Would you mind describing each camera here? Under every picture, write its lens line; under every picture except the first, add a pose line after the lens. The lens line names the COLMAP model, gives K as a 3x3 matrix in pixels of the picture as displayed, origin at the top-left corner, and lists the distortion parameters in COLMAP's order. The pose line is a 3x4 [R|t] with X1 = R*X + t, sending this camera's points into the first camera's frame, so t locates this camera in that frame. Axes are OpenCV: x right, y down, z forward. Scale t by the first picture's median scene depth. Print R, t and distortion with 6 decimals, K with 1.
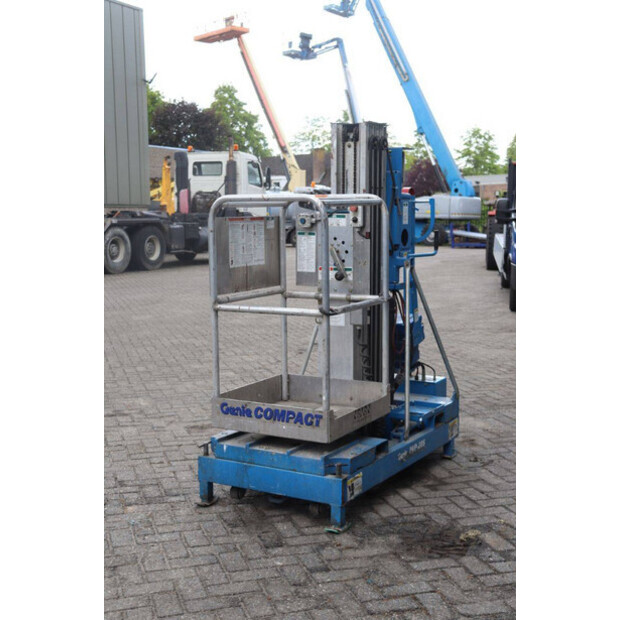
lens RADIAL K [[938.2, 0, 305.9], [0, 938.2, 310.7], [0, 0, 1]] dist [0.045519, 0.000000]
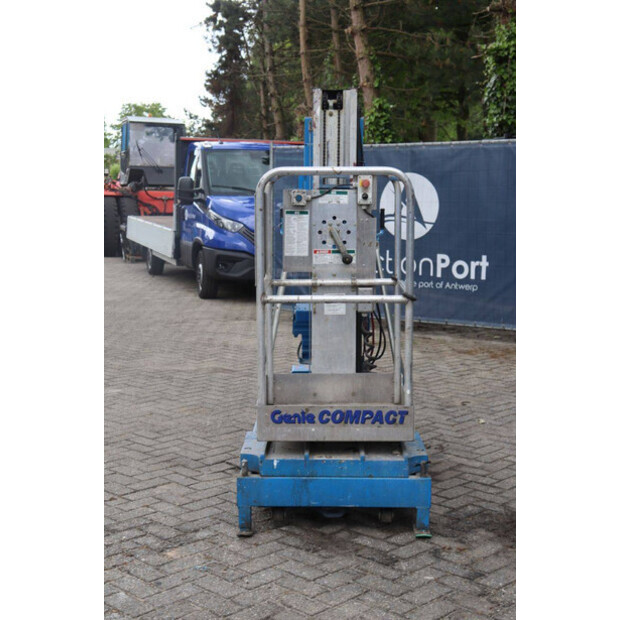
lens RADIAL K [[1011.8, 0, 313.5], [0, 1011.8, 314.6], [0, 0, 1]] dist [0.123588, 0.000000]
pose [[0.868014, -0.061275, 0.492745, -0.483001], [0.054614, 0.998117, 0.027912, -0.012670], [-0.493528, 0.002683, 0.869726, 0.170272]]
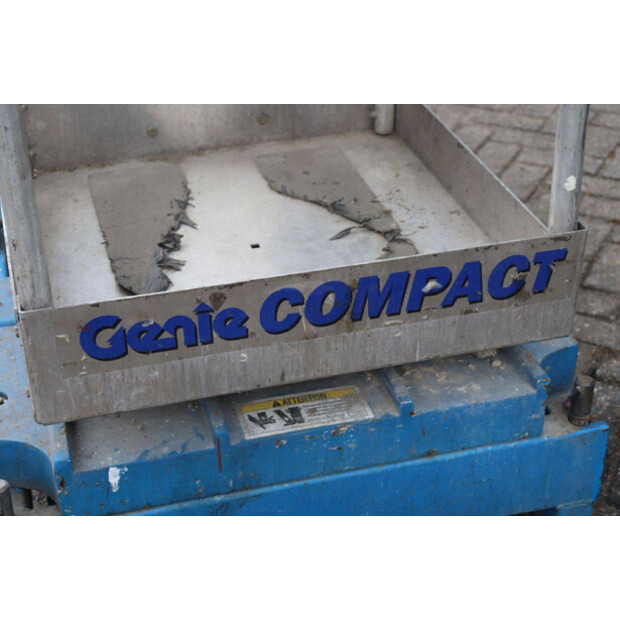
lens RADIAL K [[1077.2, 0, 308.9], [0, 1077.2, 311.4], [0, 0, 1]] dist [0.215204, 0.000000]
pose [[0.695160, -0.382924, 0.608376, -0.197089], [0.087210, 0.884986, 0.457378, -0.014717], [-0.713545, -0.264894, 0.648602, 0.761267]]
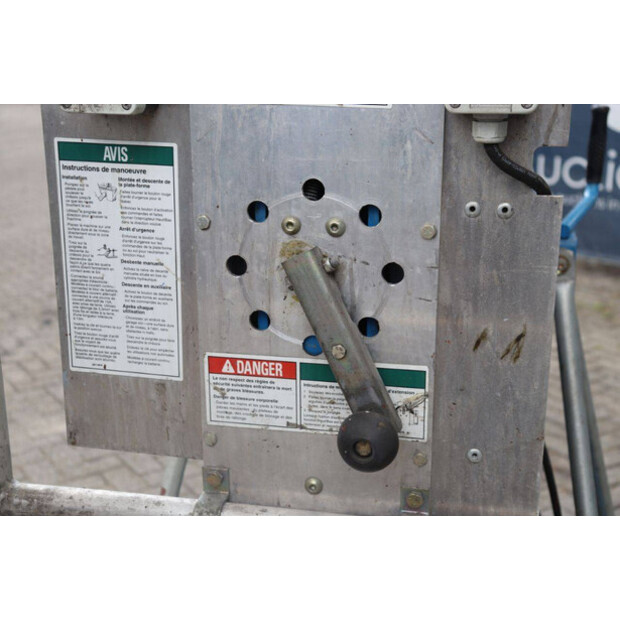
lens RADIAL K [[887.5, 0, 309.4], [0, 887.5, 312.5], [0, 0, 1]] dist [0.055811, 0.000000]
pose [[0.953767, -0.079823, 0.289752, -0.014886], [0.031982, 0.985567, 0.166236, -0.083347], [-0.298840, -0.149283, 0.942555, 0.879328]]
